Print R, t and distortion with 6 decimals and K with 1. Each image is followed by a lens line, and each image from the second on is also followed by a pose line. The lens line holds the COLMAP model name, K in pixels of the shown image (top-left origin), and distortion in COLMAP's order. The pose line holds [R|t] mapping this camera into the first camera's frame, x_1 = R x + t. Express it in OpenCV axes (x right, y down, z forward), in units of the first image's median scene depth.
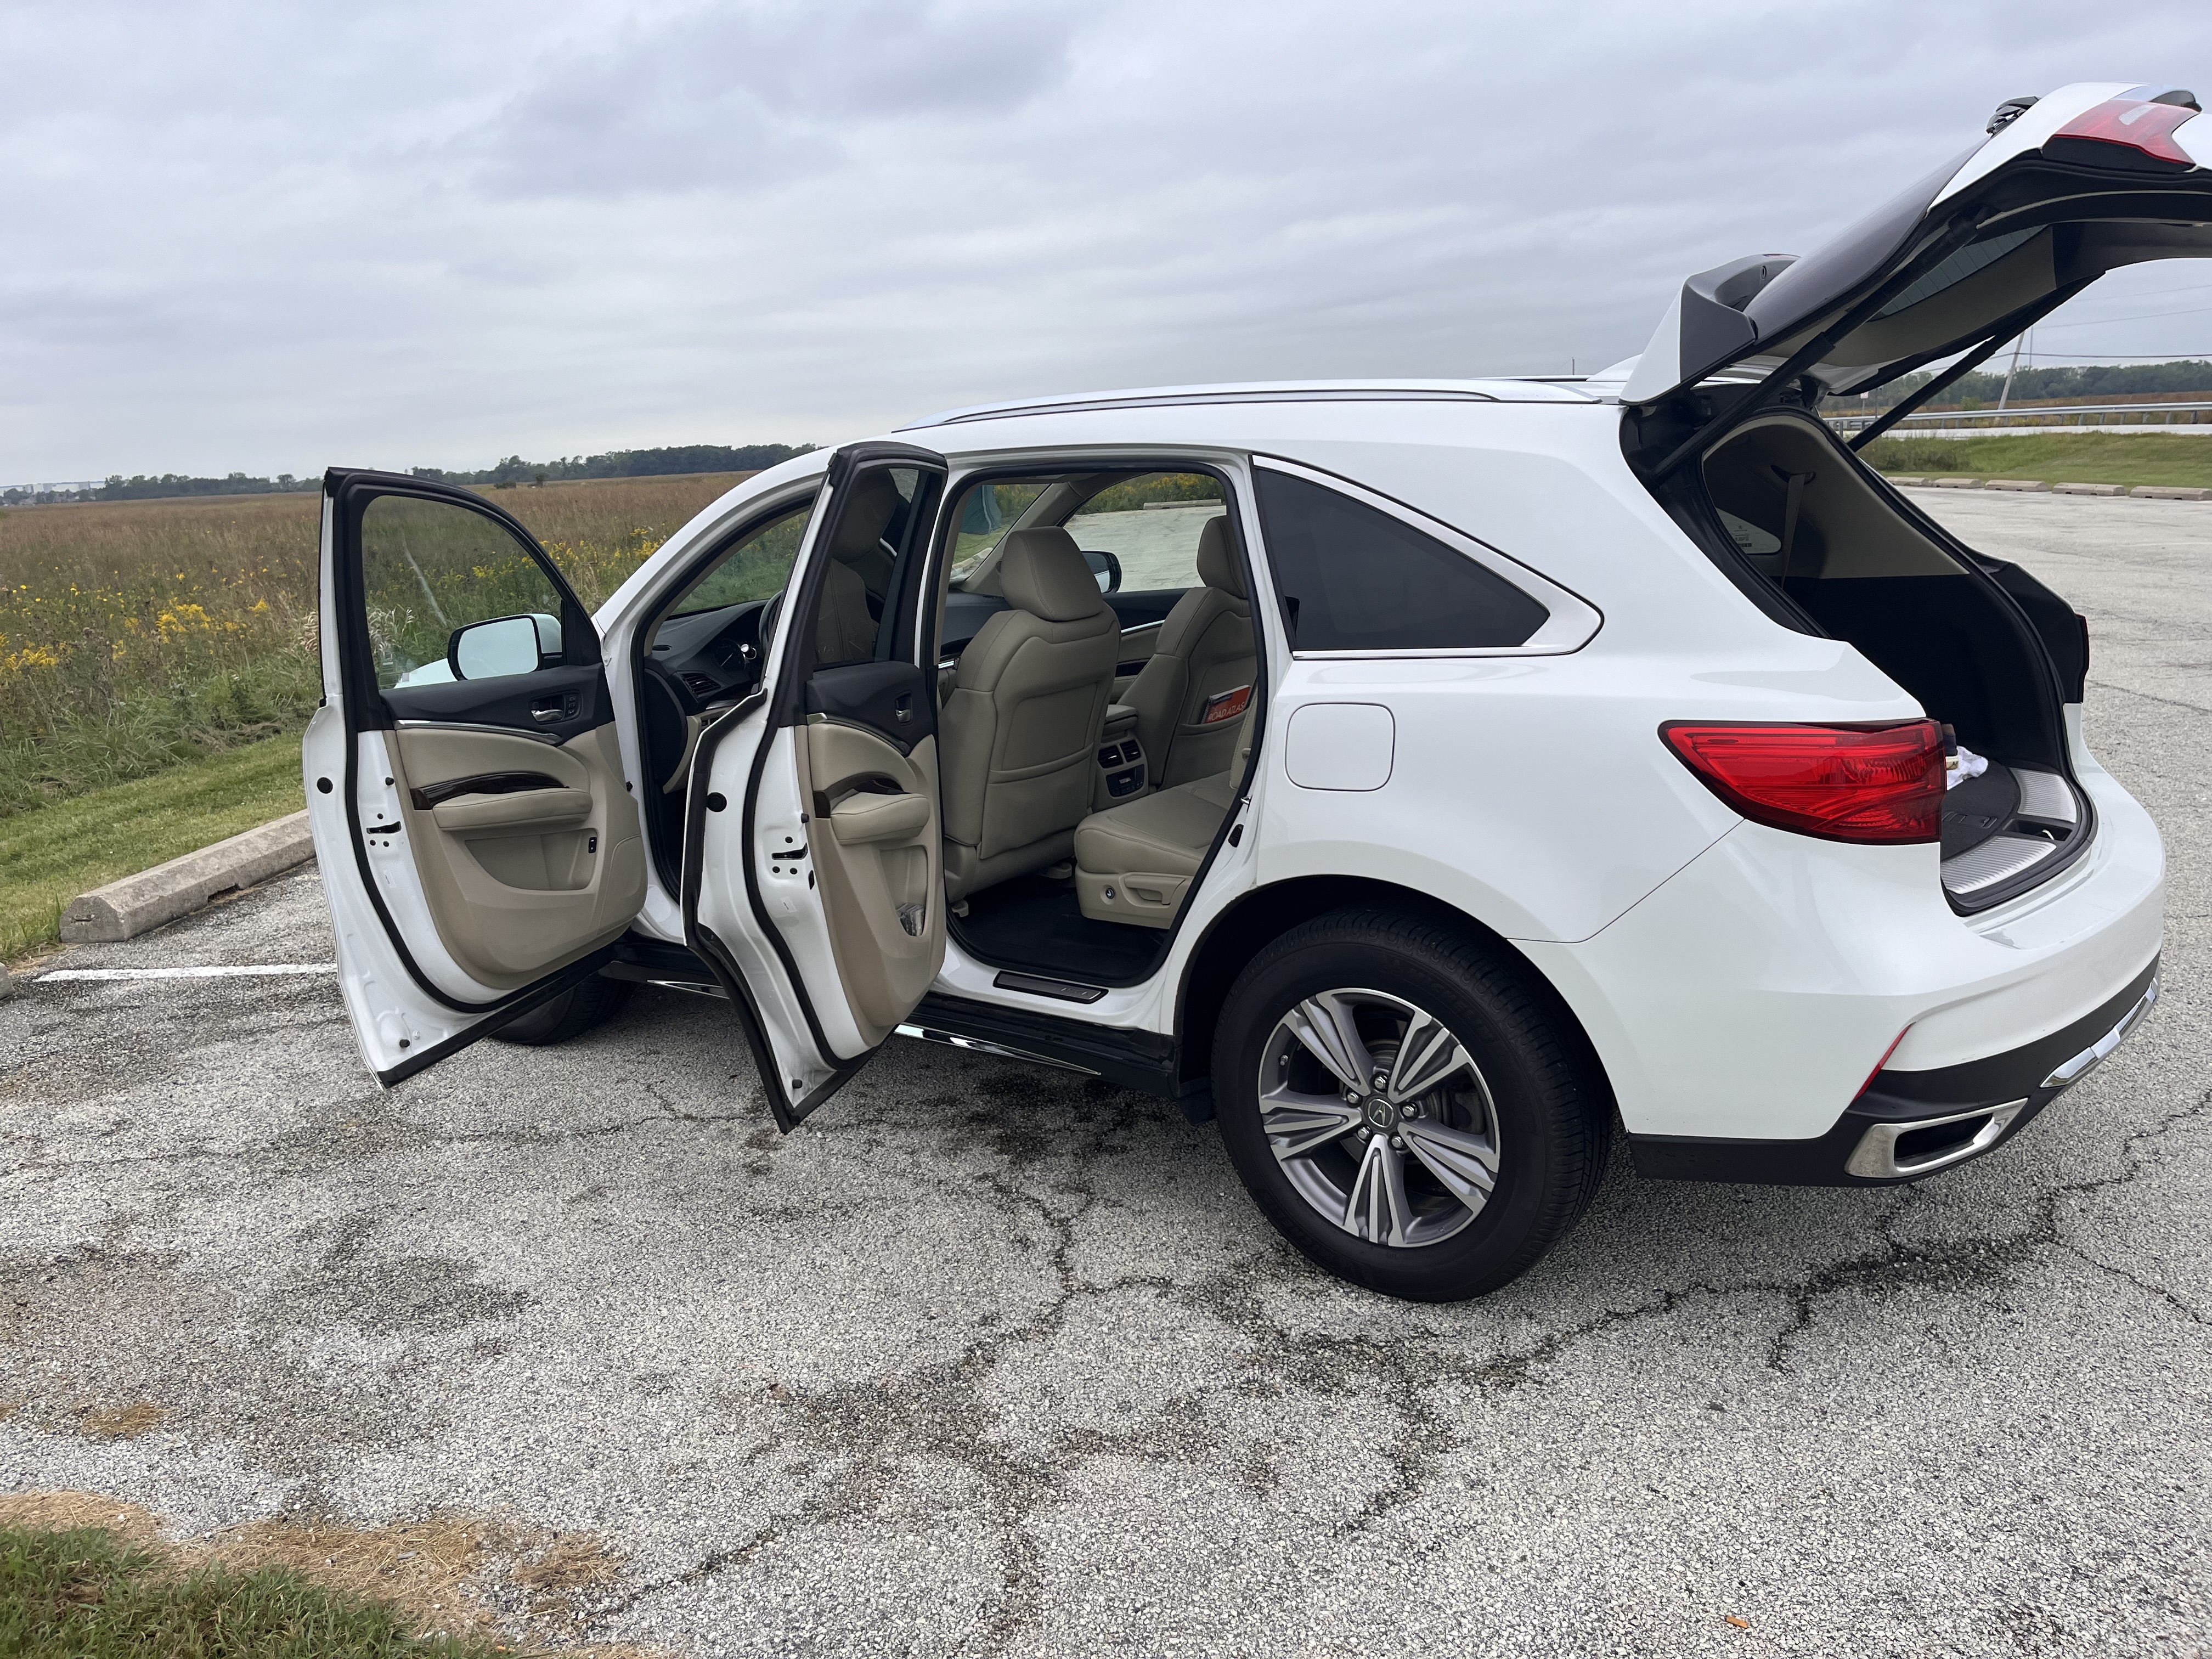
lens RADIAL K [[1676.3, 0, 1101.5], [0, 1676.3, 839.1], [0, 0, 1]] dist [0.066246, -0.093364]
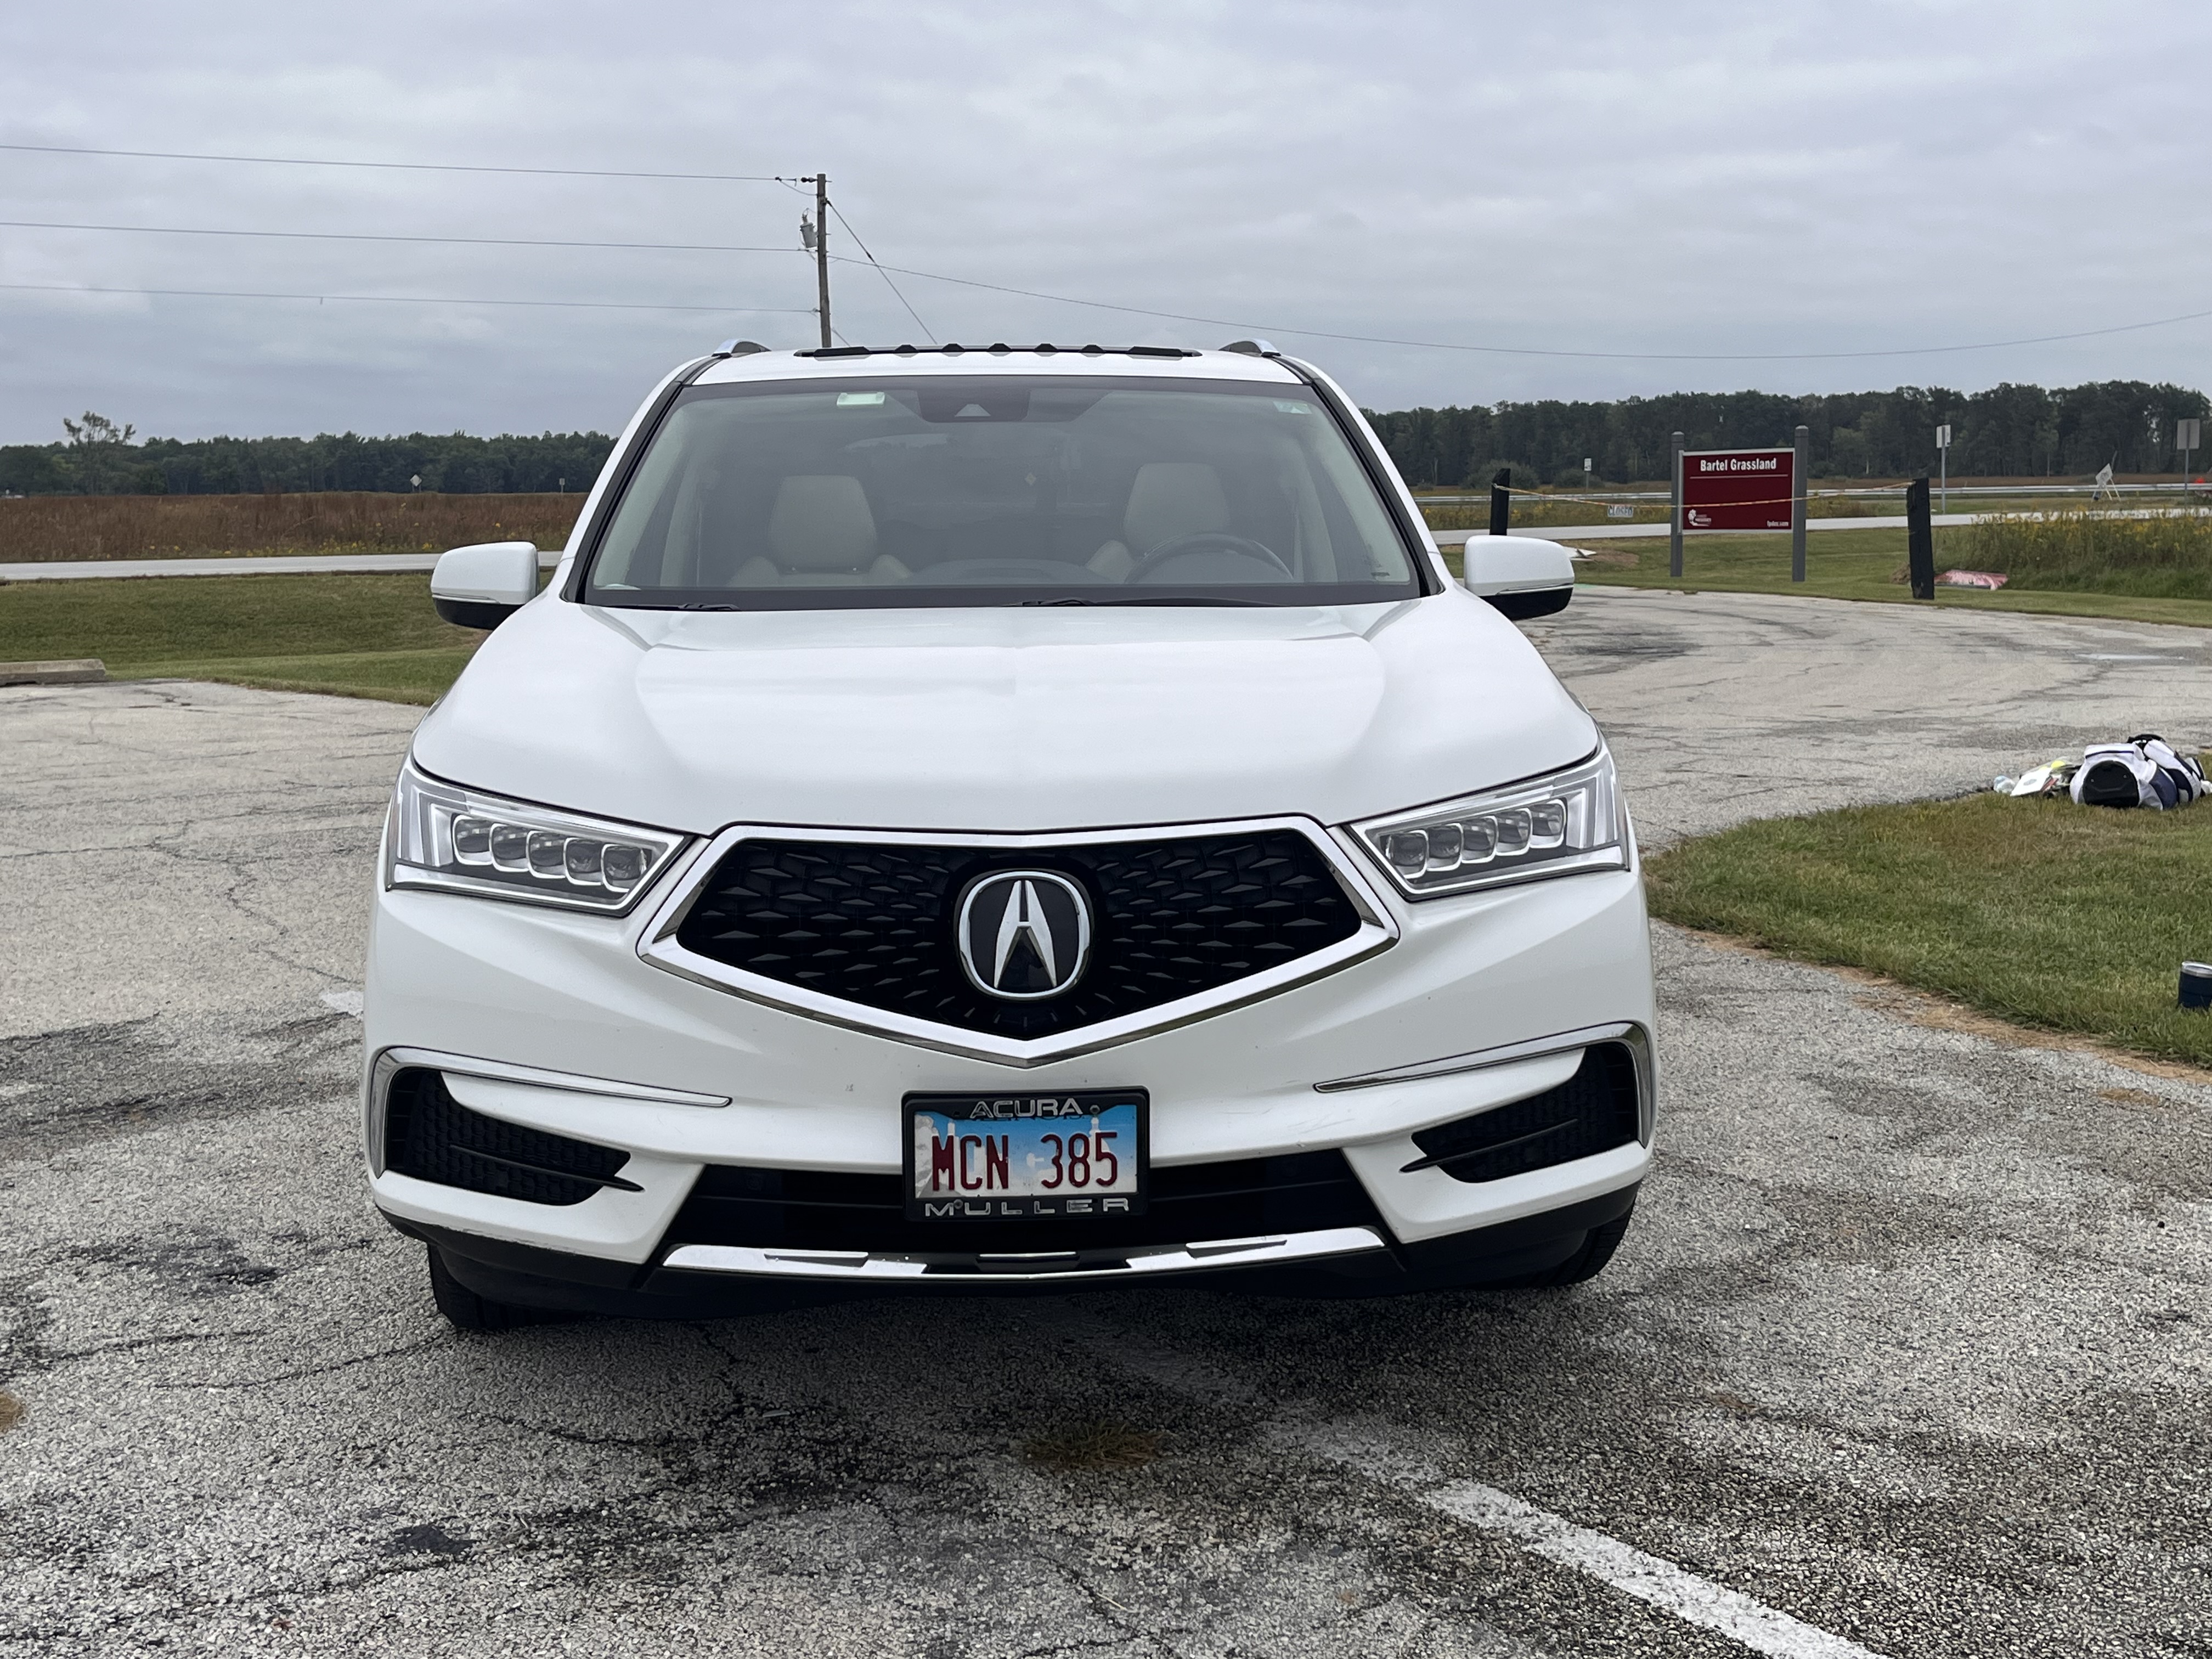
lens RADIAL K [[2523.4, 0, 1123.5], [0, 2523.4, 848.5], [0, 0, 1]] dist [0.027706, 0.000000]
pose [[-0.648439, -0.041489, 0.760135, -1.553618], [0.219745, 0.945809, 0.239077, -0.453771], [-0.728862, 0.322063, -0.604182, 2.685305]]
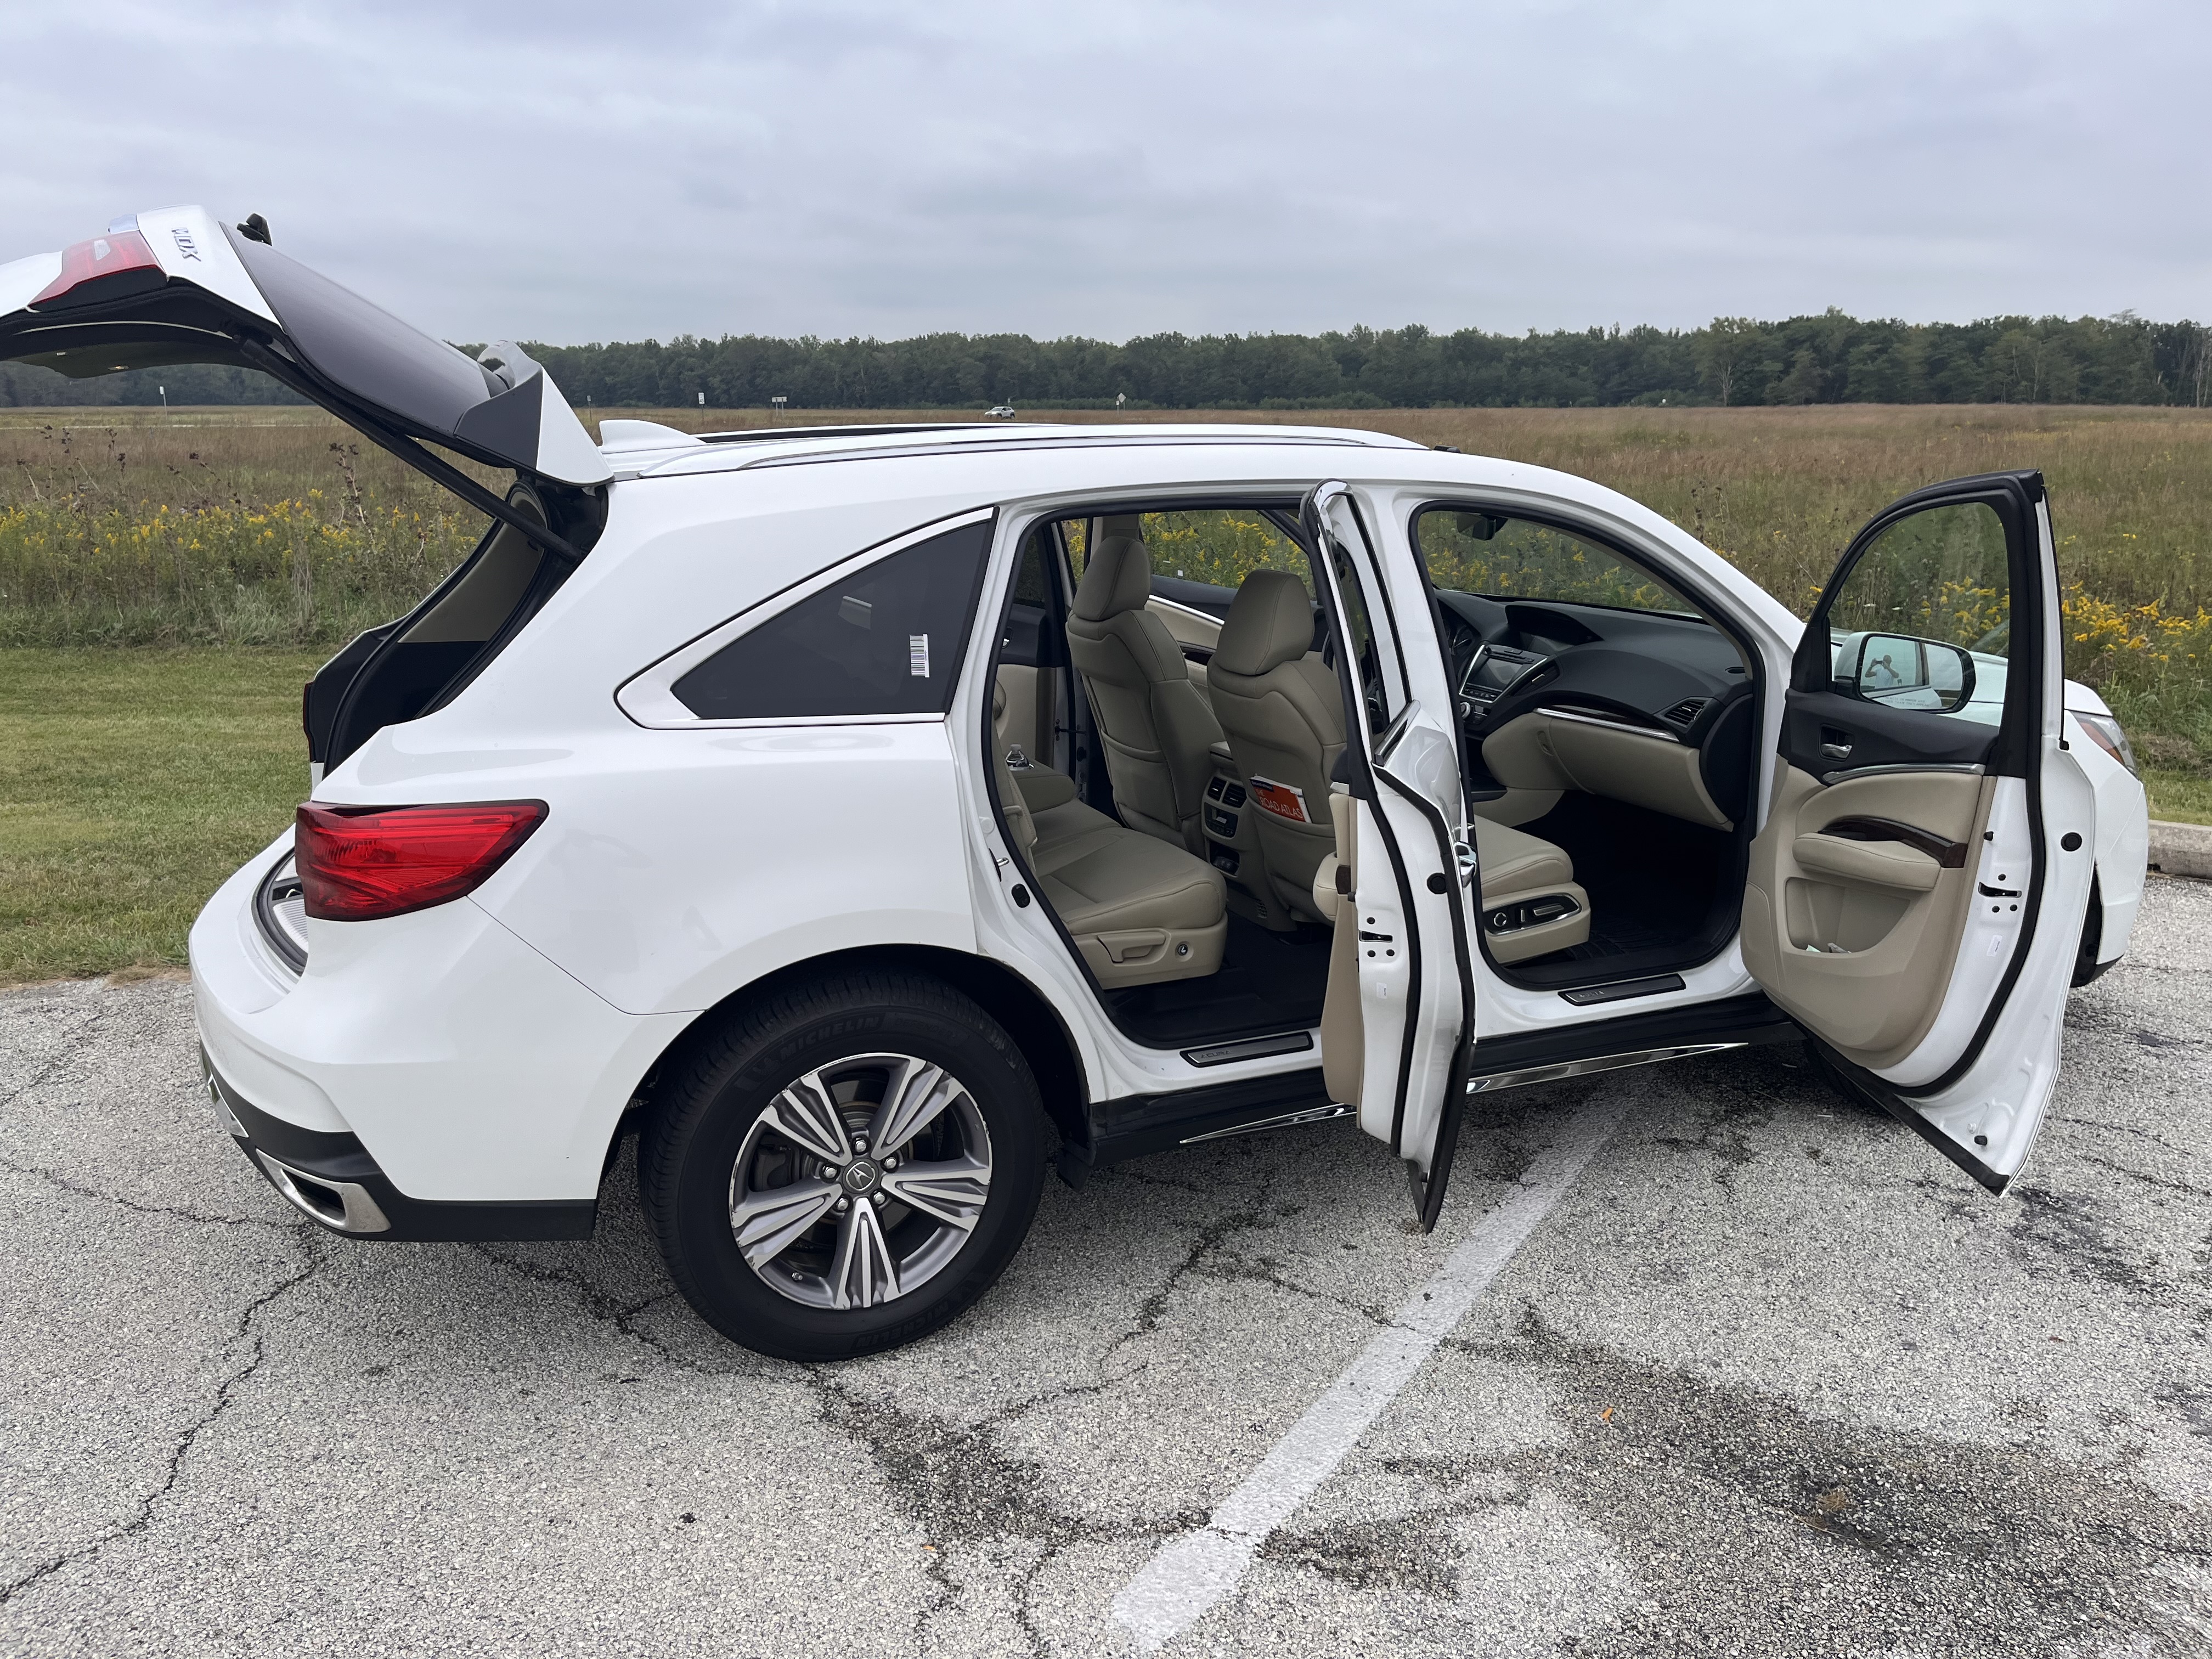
lens RADIAL K [[1676.3, 0, 1085.9], [0, 1676.3, 841.7], [0, 0, 1]] dist [0.066246, -0.093364]
pose [[-0.482466, 0.268288, -0.833815, 1.319622], [-0.168644, 0.905674, 0.388991, -0.599861], [0.859526, 0.328293, -0.391712, 2.018519]]
